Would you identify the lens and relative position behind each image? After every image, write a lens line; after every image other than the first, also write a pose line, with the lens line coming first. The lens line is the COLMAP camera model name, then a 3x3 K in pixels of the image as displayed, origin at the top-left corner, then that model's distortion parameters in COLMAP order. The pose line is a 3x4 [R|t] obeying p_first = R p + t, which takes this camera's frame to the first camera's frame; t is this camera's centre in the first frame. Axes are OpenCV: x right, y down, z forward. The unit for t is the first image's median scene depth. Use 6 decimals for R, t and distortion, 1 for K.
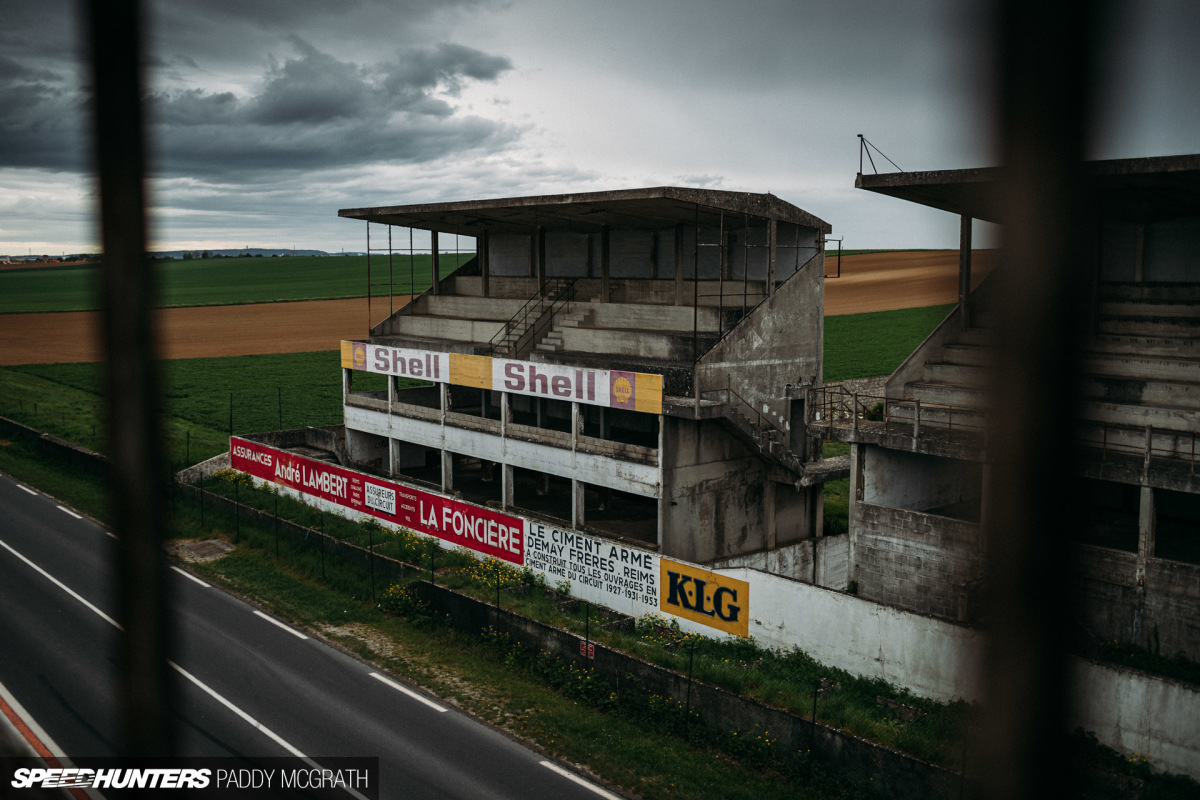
lens RADIAL K [[1153.4, 0, 579.2], [0, 1153.4, 399.0], [0, 0, 1]] dist [-0.066333, 0.024145]
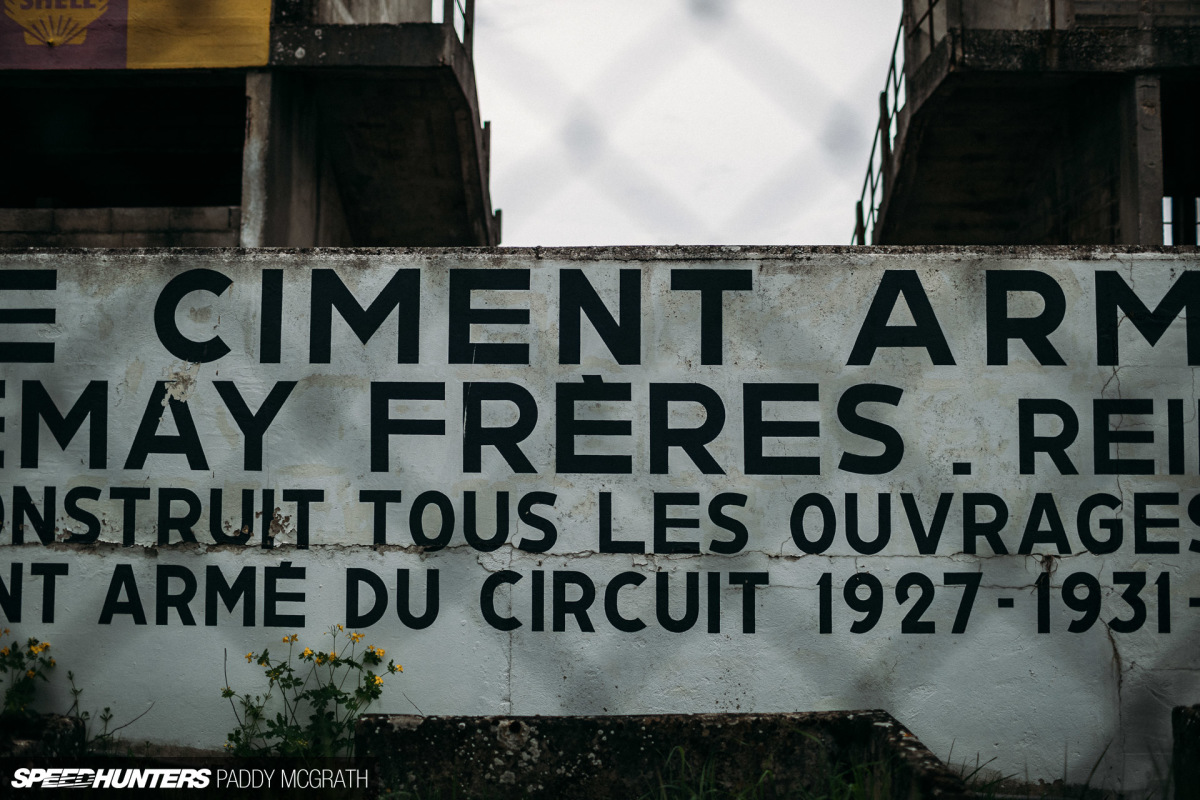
lens RADIAL K [[1153.4, 0, 579.2], [0, 1153.4, 399.0], [0, 0, 1]] dist [-0.066333, 0.024145]
pose [[0.659464, 0.047331, 0.750245, -0.073655], [0.077834, 0.988353, -0.130768, 0.124868], [-0.747696, 0.144631, 0.648099, 0.749800]]
